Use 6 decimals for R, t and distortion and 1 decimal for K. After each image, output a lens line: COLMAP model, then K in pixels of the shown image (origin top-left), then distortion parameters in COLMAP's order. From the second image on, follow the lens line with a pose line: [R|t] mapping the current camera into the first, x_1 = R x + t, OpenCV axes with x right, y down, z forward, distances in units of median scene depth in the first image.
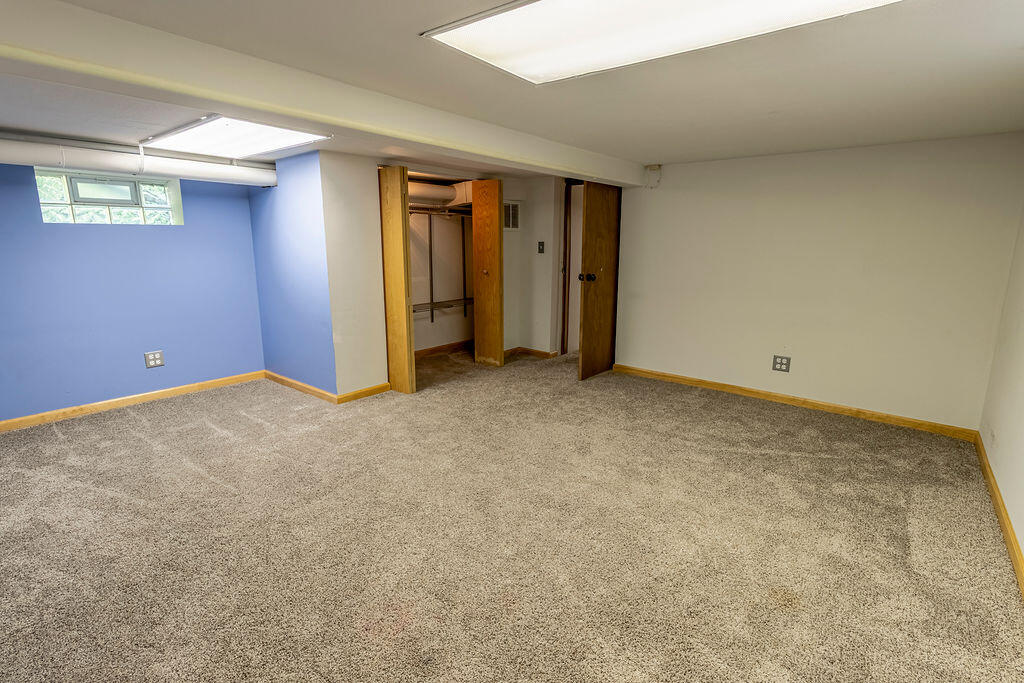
lens RADIAL K [[489.6, 0, 514.9], [0, 489.6, 338.1], [0, 0, 1]] dist [-0.000824, -0.000084]
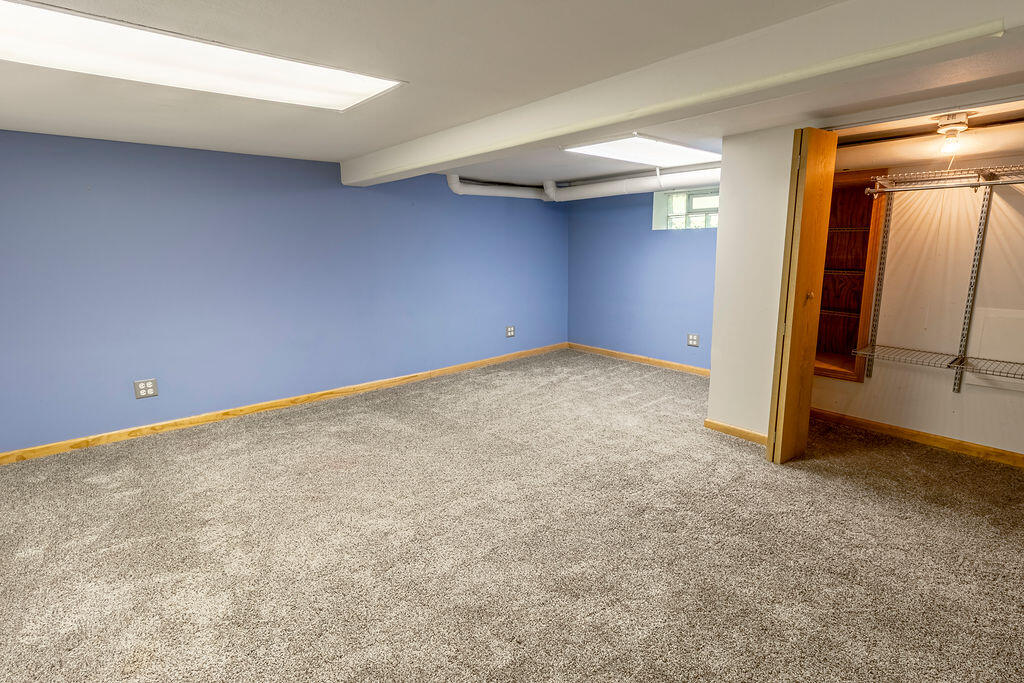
lens RADIAL K [[489.6, 0, 514.9], [0, 489.6, 338.1], [0, 0, 1]] dist [-0.000824, -0.000084]
pose [[-0.178881, 0.188574, -0.965630, 0.557187], [-0.187332, 0.956978, 0.221587, -0.159378], [0.965872, 0.220531, -0.135859, 0.807094]]
